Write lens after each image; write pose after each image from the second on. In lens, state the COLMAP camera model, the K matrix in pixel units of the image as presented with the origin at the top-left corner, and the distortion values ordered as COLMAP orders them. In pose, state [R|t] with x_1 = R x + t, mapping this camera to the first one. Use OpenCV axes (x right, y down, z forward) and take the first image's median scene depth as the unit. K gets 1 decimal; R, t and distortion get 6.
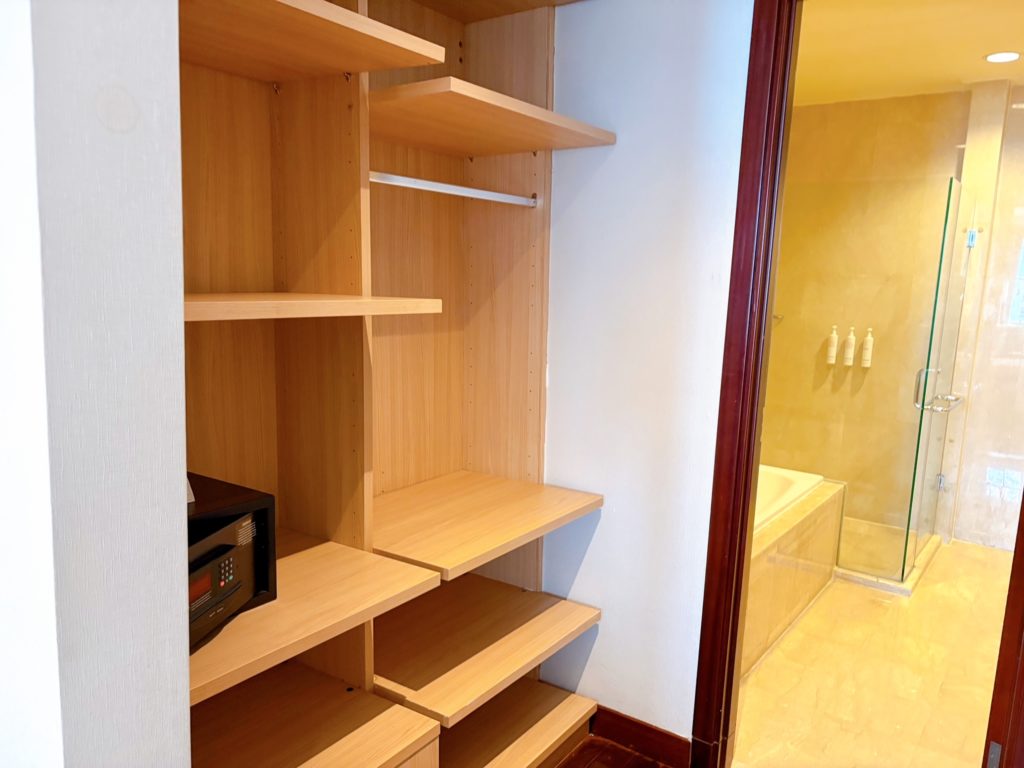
lens RADIAL K [[763.4, 0, 509.2], [0, 763.4, 385.3], [0, 0, 1]] dist [0.001602, 0.006008]
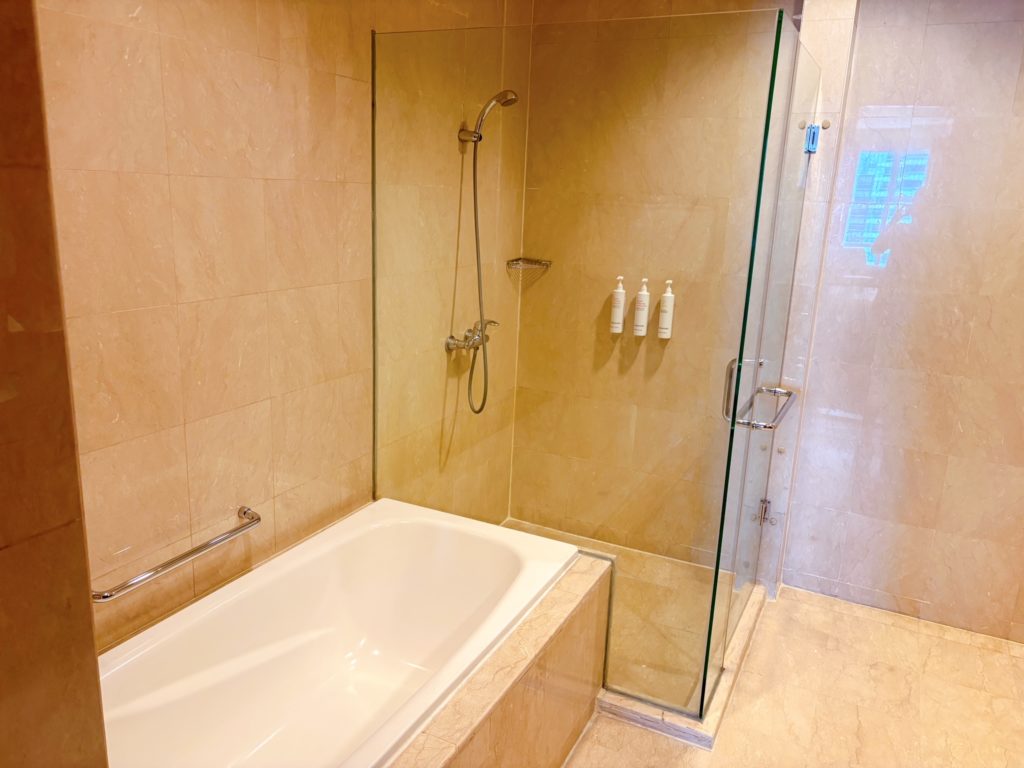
lens RADIAL K [[763.4, 0, 513.1], [0, 763.4, 381.7], [0, 0, 1]] dist [0.001602, 0.006008]
pose [[0.983355, -0.044737, 0.176100, 0.232925], [0.026794, 0.994322, 0.102980, -0.062137], [-0.179707, -0.096547, 0.978971, 0.392692]]
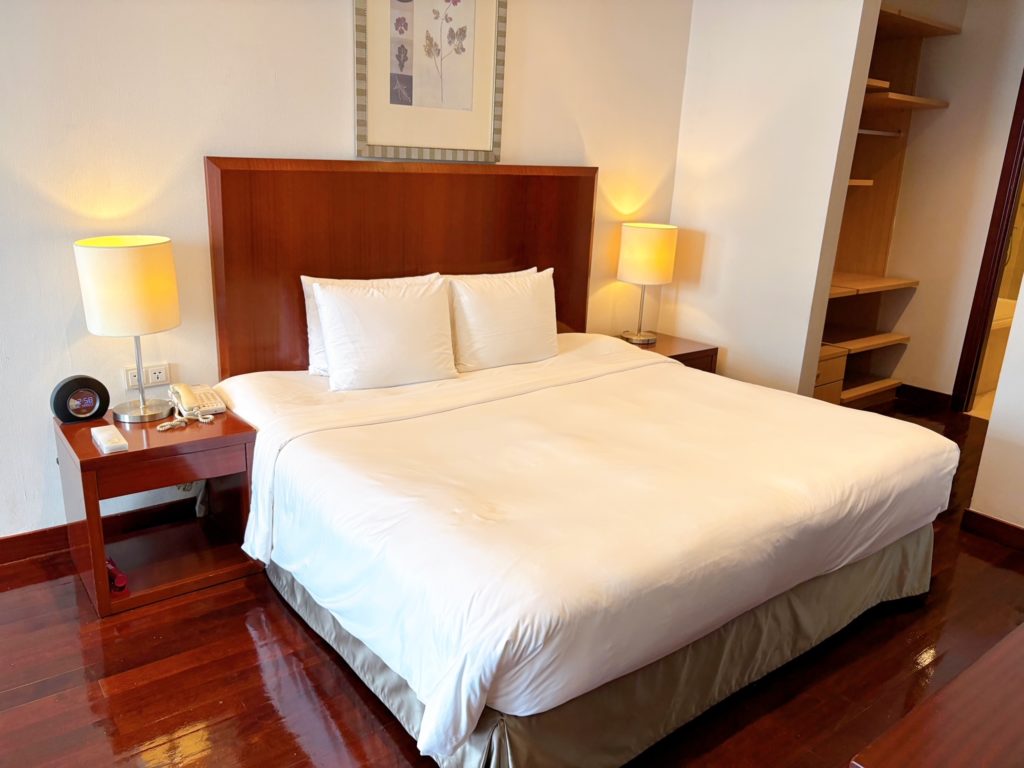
lens RADIAL K [[763.4, 0, 507.6], [0, 763.4, 379.7], [0, 0, 1]] dist [0.001602, 0.006008]
pose [[0.959449, 0.079989, -0.270295, -0.497089], [-0.045546, 0.990284, 0.131386, 0.259586], [0.278178, -0.113748, 0.953771, -1.796384]]
